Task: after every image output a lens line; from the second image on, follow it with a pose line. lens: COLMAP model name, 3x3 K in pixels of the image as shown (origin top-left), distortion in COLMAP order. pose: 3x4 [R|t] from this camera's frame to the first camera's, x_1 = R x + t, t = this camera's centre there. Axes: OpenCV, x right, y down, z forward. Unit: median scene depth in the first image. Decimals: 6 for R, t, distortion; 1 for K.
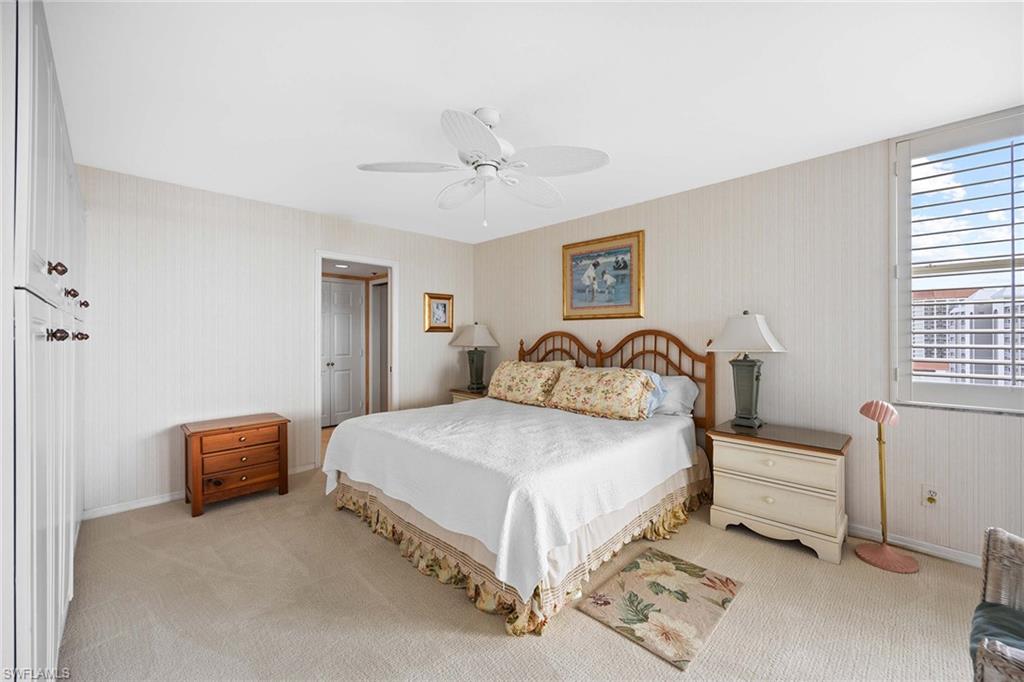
lens RADIAL K [[409.9, 0, 516.7], [0, 409.9, 339.5], [0, 0, 1]] dist [-0.000123, -0.000035]
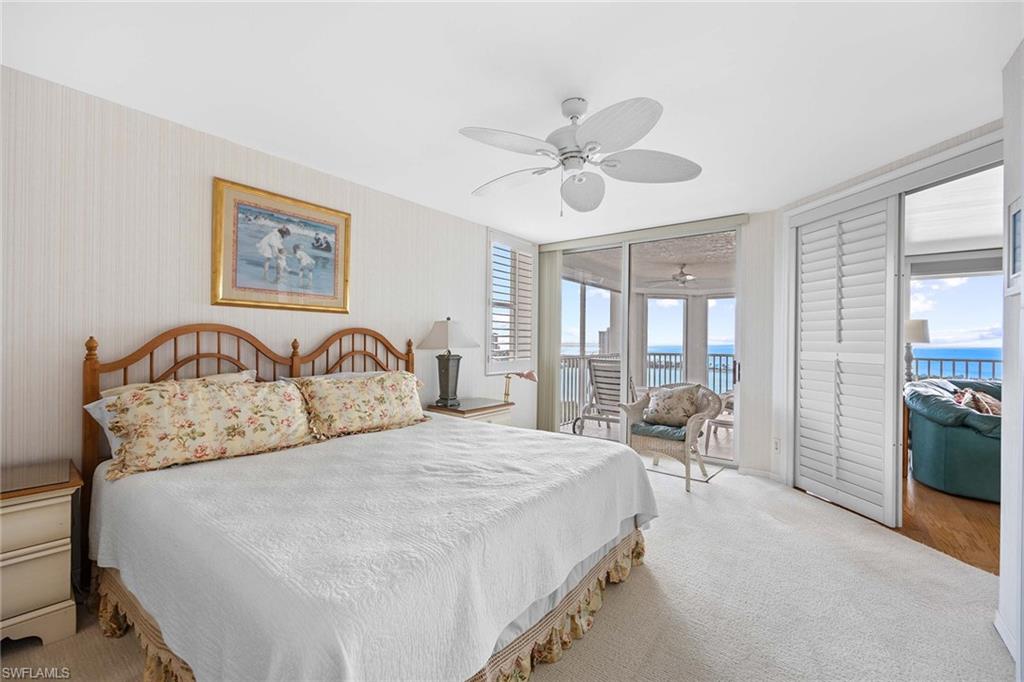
lens RADIAL K [[409.9, 0, 516.7], [0, 409.9, 339.5], [0, 0, 1]] dist [-0.000123, -0.000035]
pose [[-0.110949, 0.001296, 0.993825, -0.565650], [-0.005866, 0.999981, -0.001959, 0.001504], [-0.993809, -0.006047, -0.110940, 0.695066]]
